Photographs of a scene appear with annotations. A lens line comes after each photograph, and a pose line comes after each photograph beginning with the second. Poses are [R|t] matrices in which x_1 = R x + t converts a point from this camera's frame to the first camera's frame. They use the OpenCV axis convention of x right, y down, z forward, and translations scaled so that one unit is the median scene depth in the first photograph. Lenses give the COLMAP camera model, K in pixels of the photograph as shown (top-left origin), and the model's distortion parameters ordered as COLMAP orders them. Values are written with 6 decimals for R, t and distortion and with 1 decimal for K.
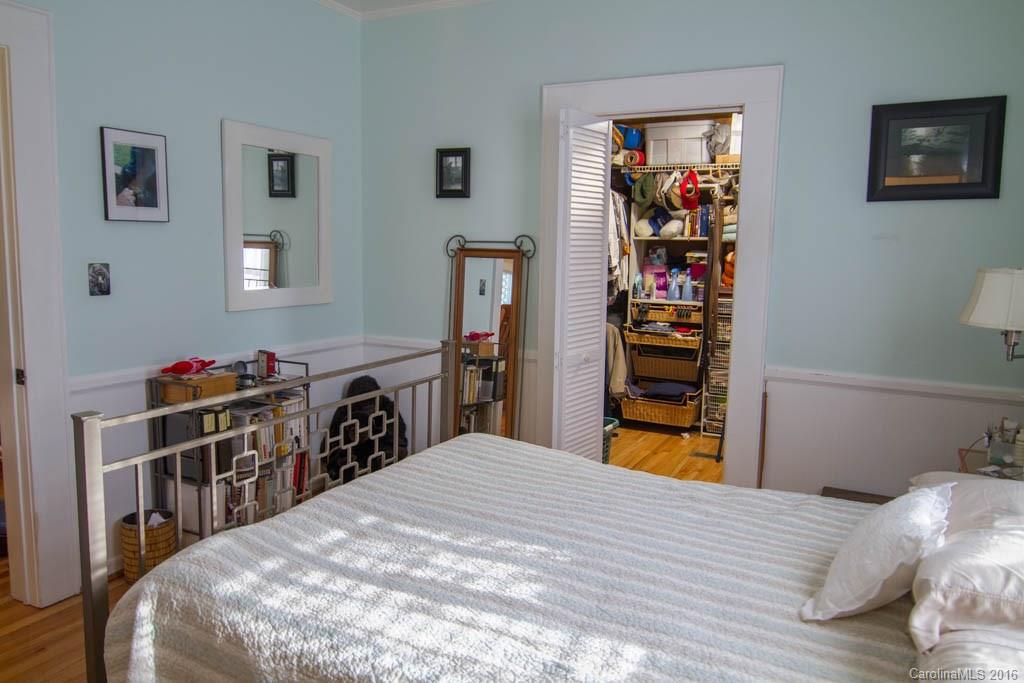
lens RADIAL K [[733.0, 0, 512.0], [0, 733.0, 341.5], [0, 0, 1]] dist [0.003558, -0.003612]
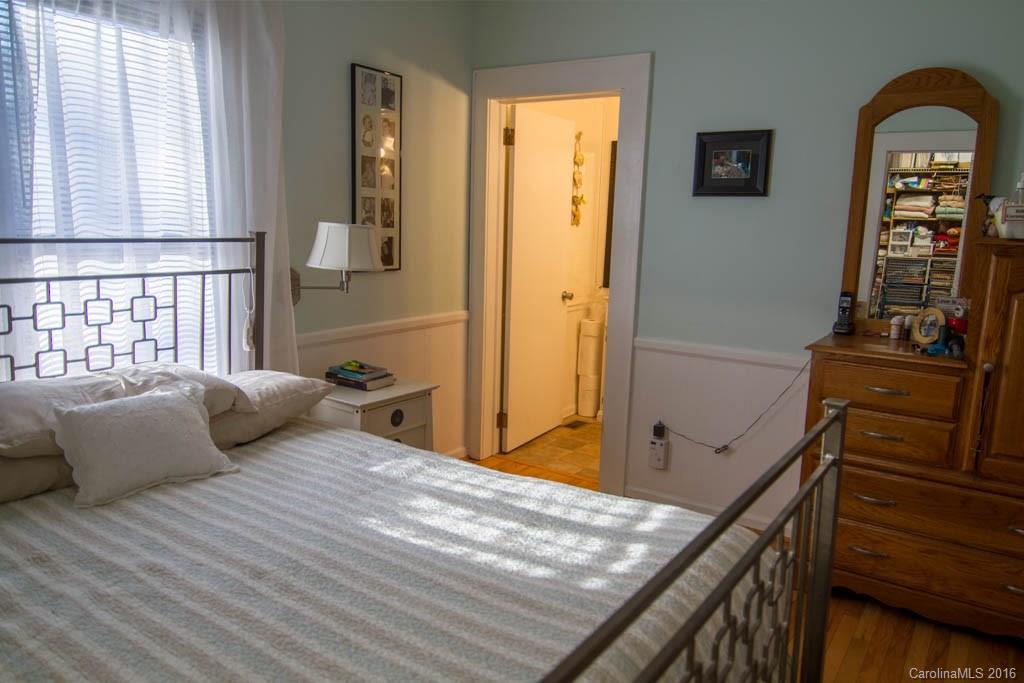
lens RADIAL K [[733.0, 0, 512.0], [0, 733.0, 341.5], [0, 0, 1]] dist [0.003558, -0.003612]
pose [[-0.991879, -0.056210, 0.114090, -0.244343], [-0.015043, 0.942589, 0.333615, -0.309407], [-0.126293, 0.329190, -0.935780, 1.989783]]
